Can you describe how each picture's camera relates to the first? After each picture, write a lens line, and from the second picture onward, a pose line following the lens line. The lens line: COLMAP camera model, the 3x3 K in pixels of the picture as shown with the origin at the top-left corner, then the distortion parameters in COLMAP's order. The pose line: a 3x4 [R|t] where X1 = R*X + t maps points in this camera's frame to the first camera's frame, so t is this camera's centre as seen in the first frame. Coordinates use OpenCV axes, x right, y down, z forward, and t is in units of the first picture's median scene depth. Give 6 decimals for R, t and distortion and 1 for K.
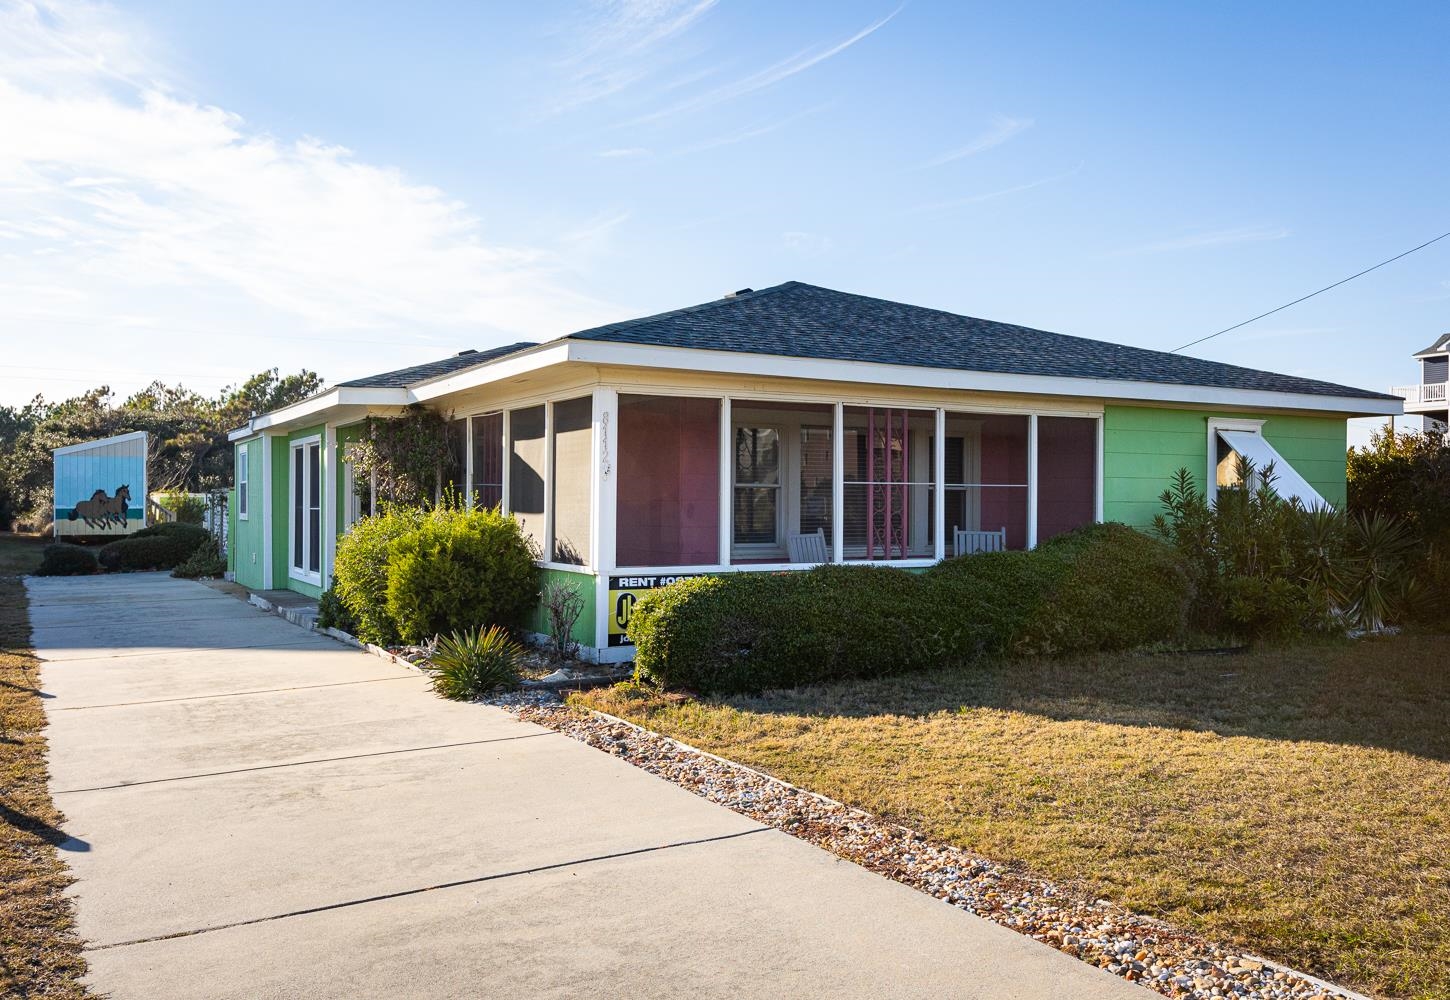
lens RADIAL K [[1187.3, 0, 729.6], [0, 1187.3, 498.2], [0, 0, 1]] dist [0.007047, -0.006359]
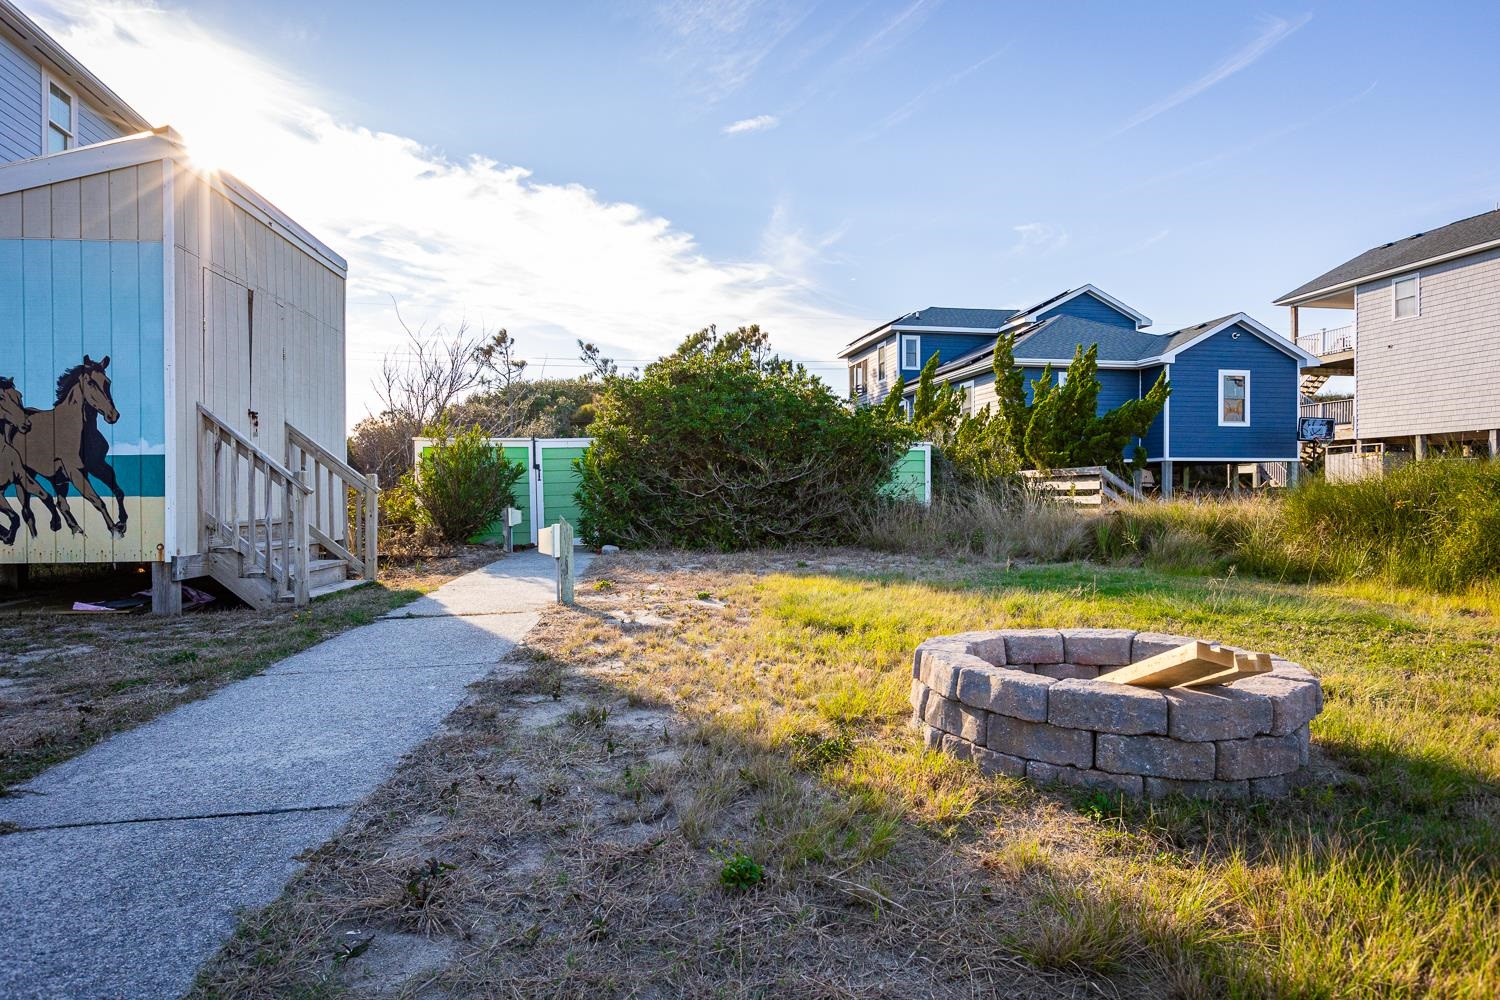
lens RADIAL K [[874.1, 0, 748.0], [0, 874.1, 500.1], [0, 0, 1]] dist [-0.008462, 0.003945]
pose [[0.945462, -0.000948, -0.325731, -0.658292], [0.004018, 0.999954, 0.008751, 0.033766], [0.325708, -0.009583, 0.945422, 1.768000]]
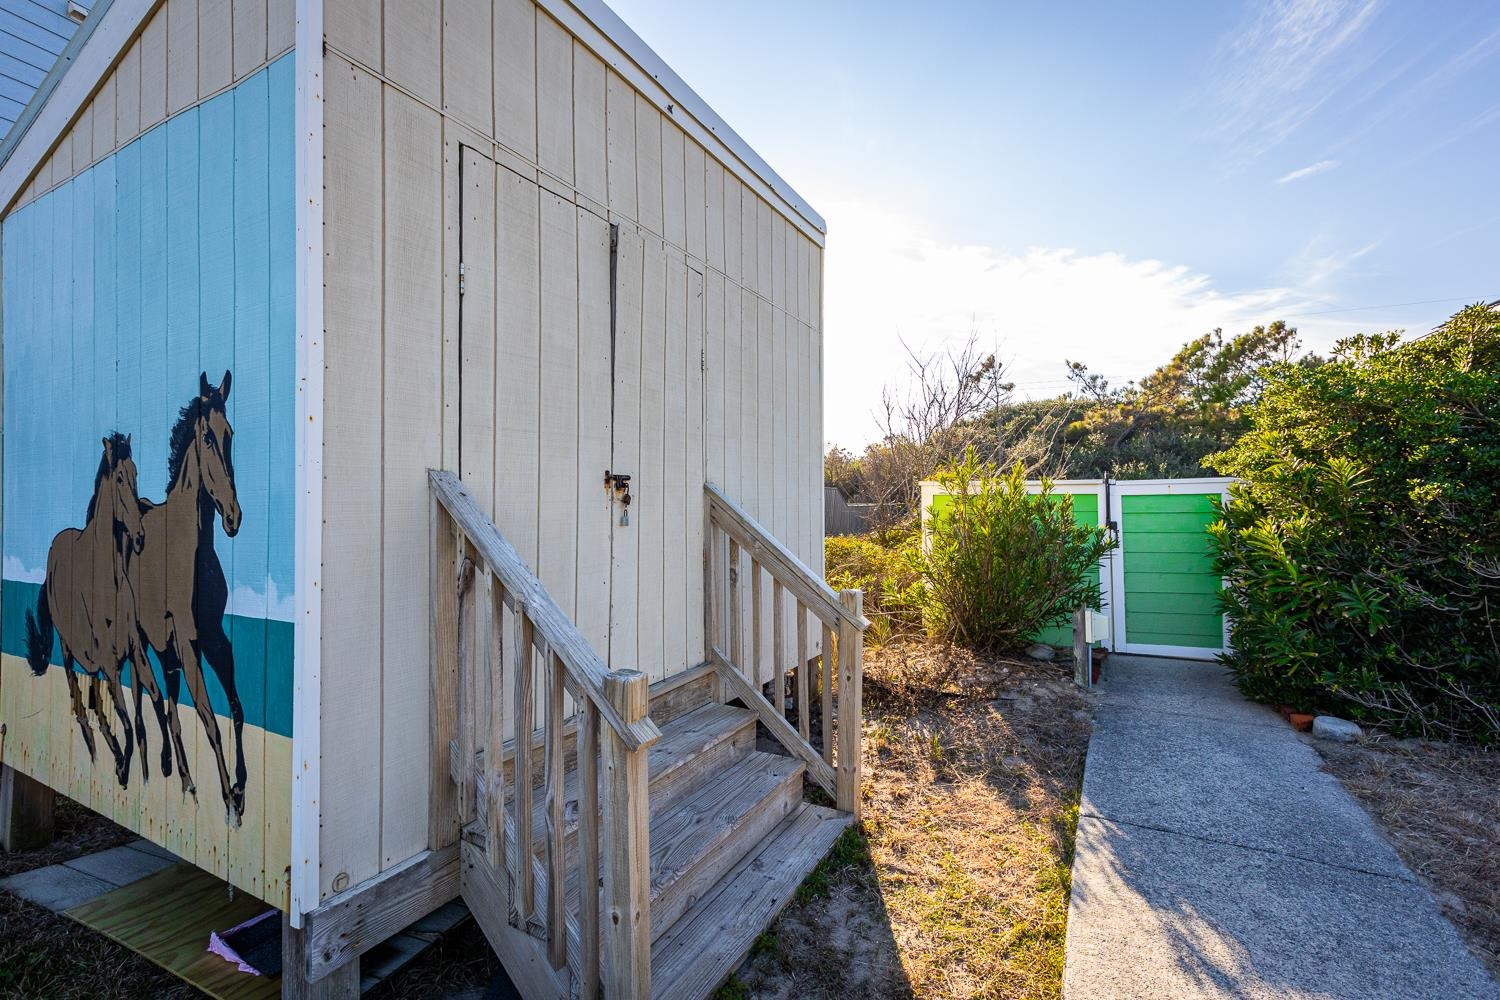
lens RADIAL K [[674.8, 0, 744.2], [0, 674.8, 489.0], [0, 0, 1]] dist [-0.000387, 0.000246]
pose [[0.595170, -0.009326, -0.803546, -0.880189], [0.001539, 0.999944, -0.010466, -0.001833], [0.803599, 0.004992, 0.595151, 2.021647]]
